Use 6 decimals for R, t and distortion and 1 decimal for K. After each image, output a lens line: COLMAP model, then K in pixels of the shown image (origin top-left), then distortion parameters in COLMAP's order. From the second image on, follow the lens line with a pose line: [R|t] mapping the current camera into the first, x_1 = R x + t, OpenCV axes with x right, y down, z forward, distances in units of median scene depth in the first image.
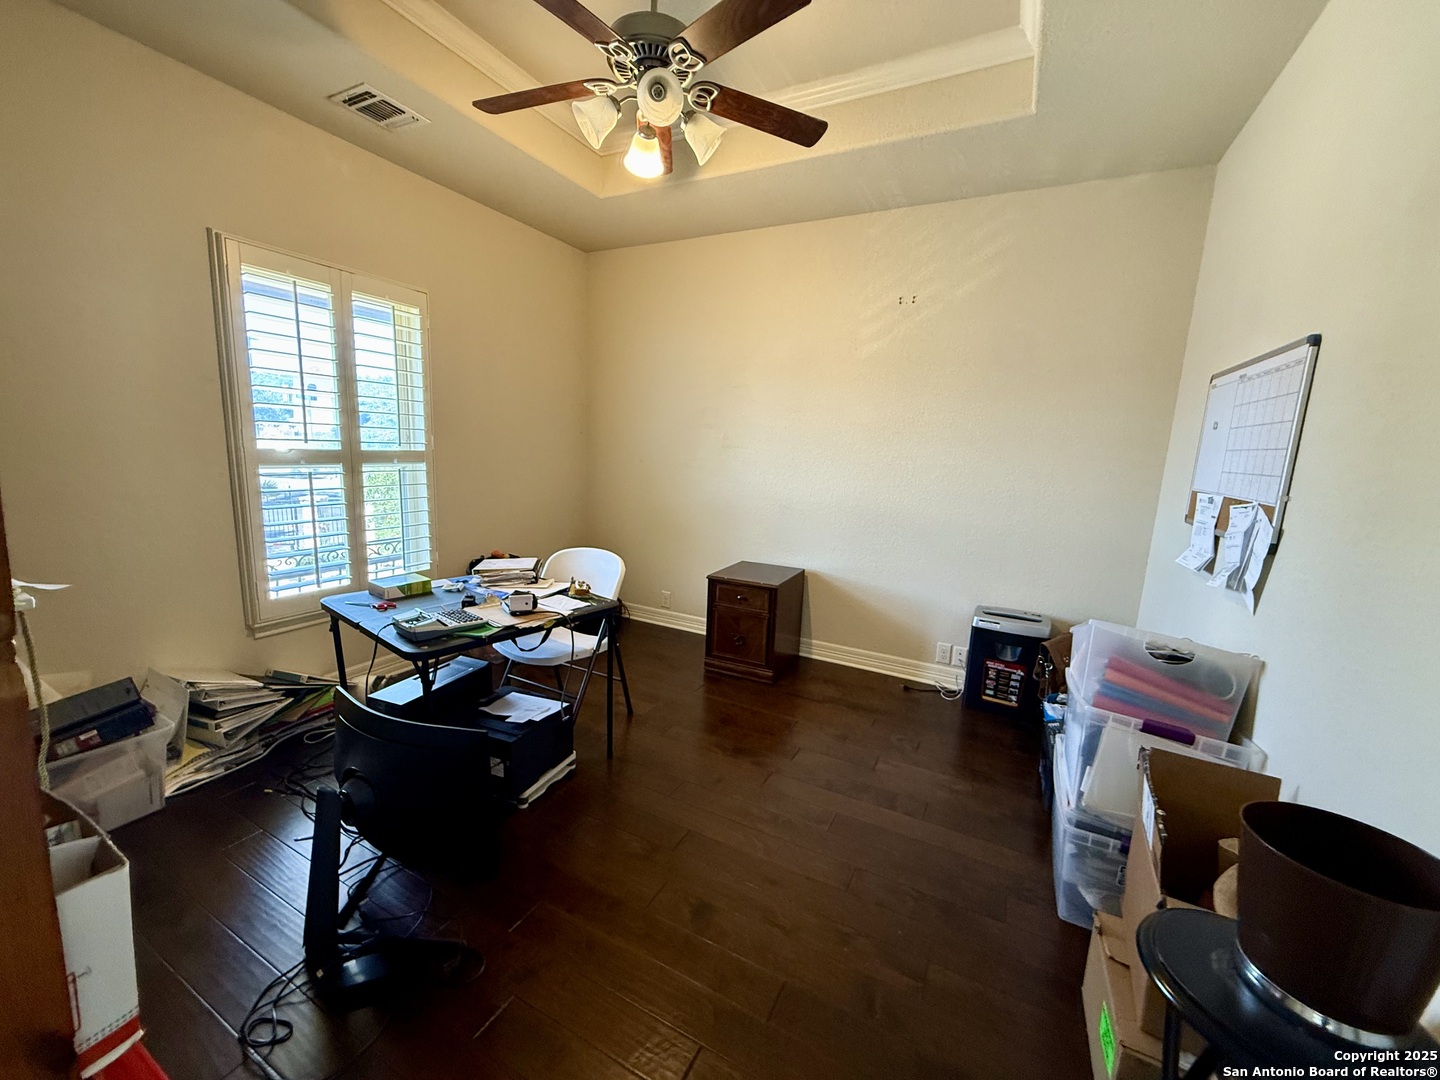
lens RADIAL K [[573.1, 0, 713.5], [0, 573.1, 537.9], [0, 0, 1]] dist [0.000262, 0.000406]
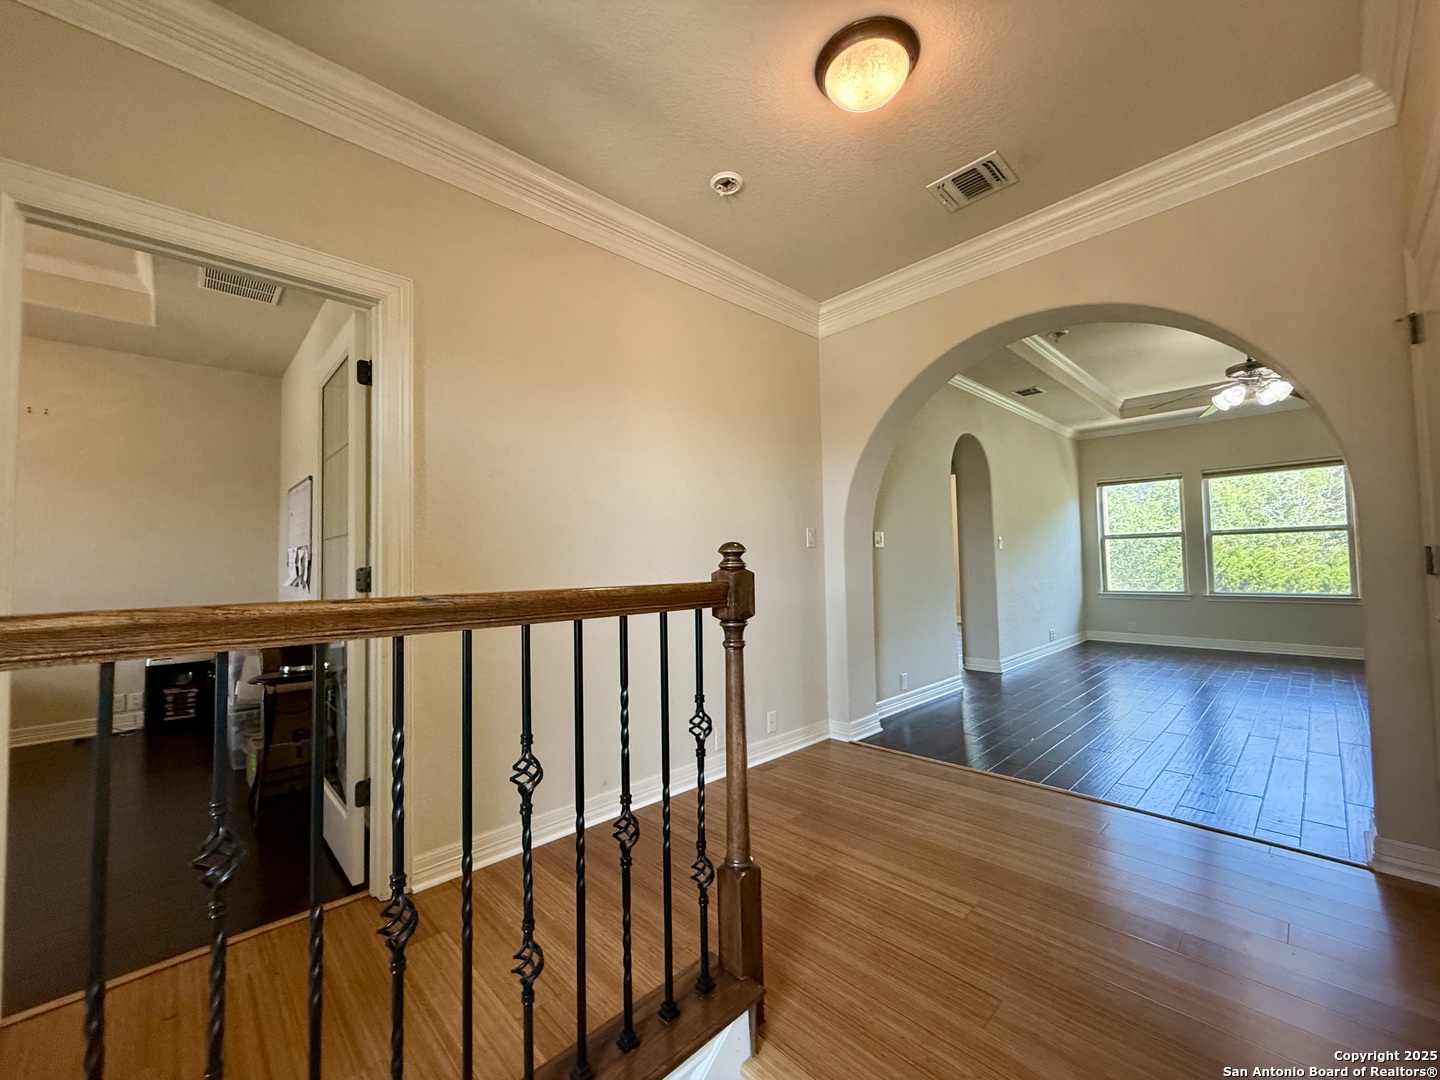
lens RADIAL K [[573.1, 0, 715.8], [0, 573.1, 541.7], [0, 0, 1]] dist [0.000262, 0.000406]
pose [[0.318047, -0.009237, 0.948030, -0.373743], [0.190236, 0.980237, -0.054270, 0.196431], [-0.928793, 0.197610, 0.313519, -0.673317]]
